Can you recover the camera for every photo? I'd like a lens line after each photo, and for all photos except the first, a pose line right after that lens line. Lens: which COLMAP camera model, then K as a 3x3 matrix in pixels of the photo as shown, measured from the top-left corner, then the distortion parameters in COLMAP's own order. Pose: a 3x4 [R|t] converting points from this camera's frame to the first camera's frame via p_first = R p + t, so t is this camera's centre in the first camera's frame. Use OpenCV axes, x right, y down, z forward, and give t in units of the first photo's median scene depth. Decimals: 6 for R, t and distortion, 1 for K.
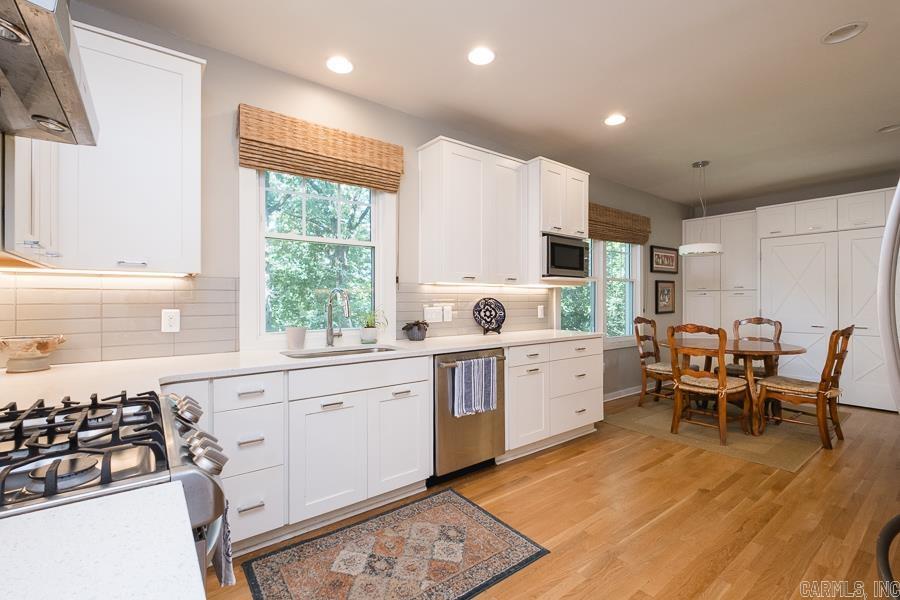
lens RADIAL K [[388.3, 0, 452.3], [0, 388.3, 298.5], [0, 0, 1]] dist [0.004171, -0.004999]
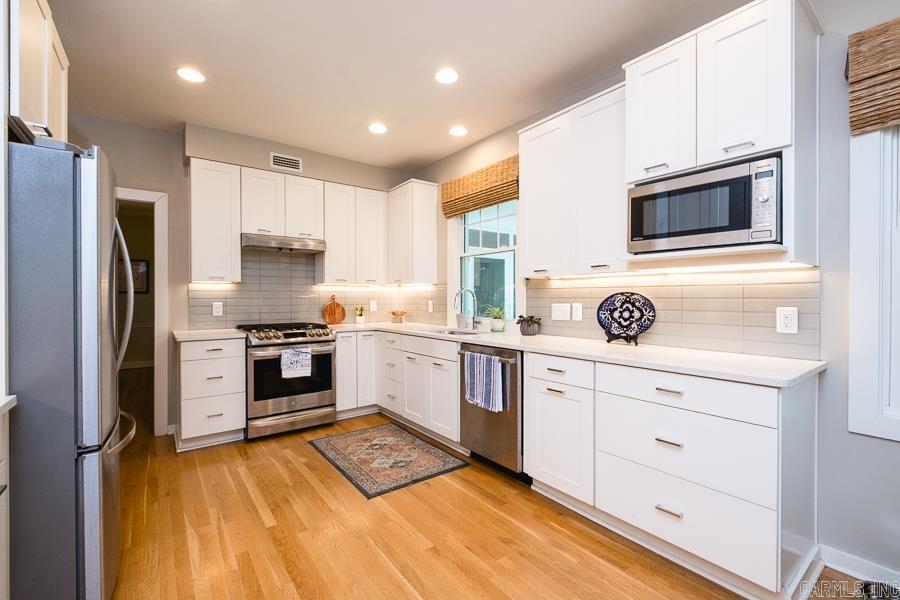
lens RADIAL K [[388.3, 0, 453.4], [0, 388.3, 301.2], [0, 0, 1]] dist [0.004171, -0.004999]
pose [[0.006076, 0.008006, -0.999949, 0.941340], [0.004138, 0.999959, 0.008032, 0.008391], [0.999973, -0.004186, 0.006043, 0.803219]]
